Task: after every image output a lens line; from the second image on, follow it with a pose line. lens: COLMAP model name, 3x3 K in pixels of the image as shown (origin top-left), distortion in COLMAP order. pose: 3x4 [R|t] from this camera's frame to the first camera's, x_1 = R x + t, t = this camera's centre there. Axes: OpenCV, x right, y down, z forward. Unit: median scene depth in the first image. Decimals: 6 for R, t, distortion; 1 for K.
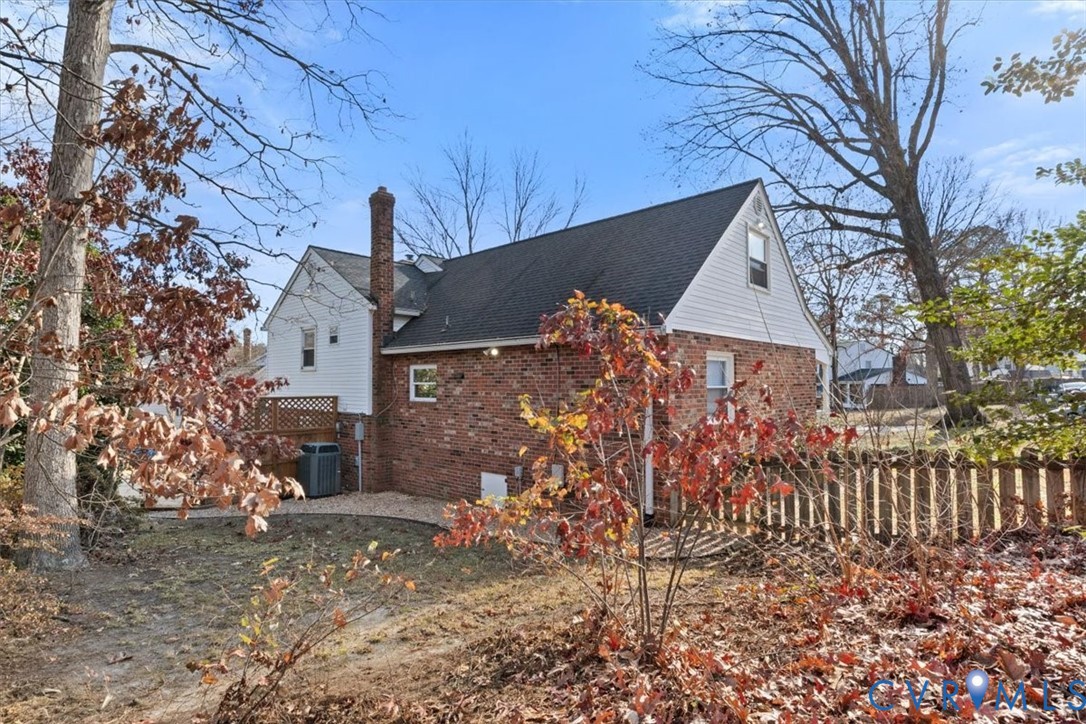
lens RADIAL K [[543.7, 0, 542.1], [0, 543.7, 384.9], [0, 0, 1]] dist [0.002714, 0.000853]
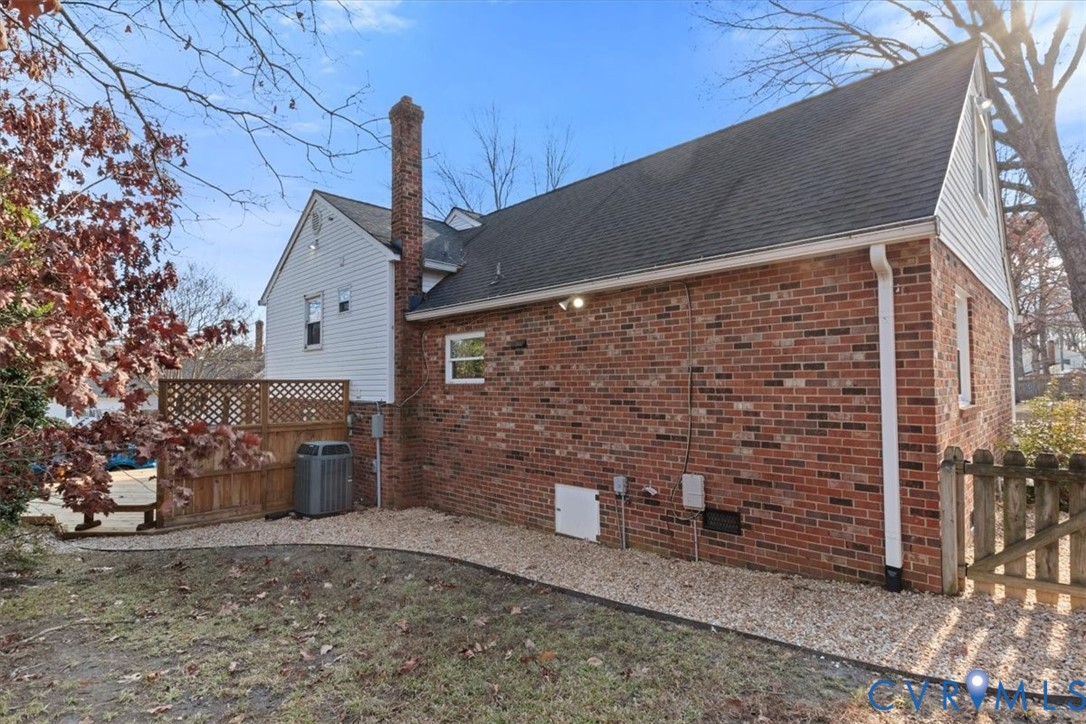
lens RADIAL K [[543.7, 0, 542.1], [0, 543.7, 384.9], [0, 0, 1]] dist [0.002714, 0.000853]
pose [[0.999400, -0.004873, -0.034284, -0.088810], [0.004801, 0.999986, -0.002159, 0.033113], [0.034294, 0.001993, 0.999410, 0.275133]]
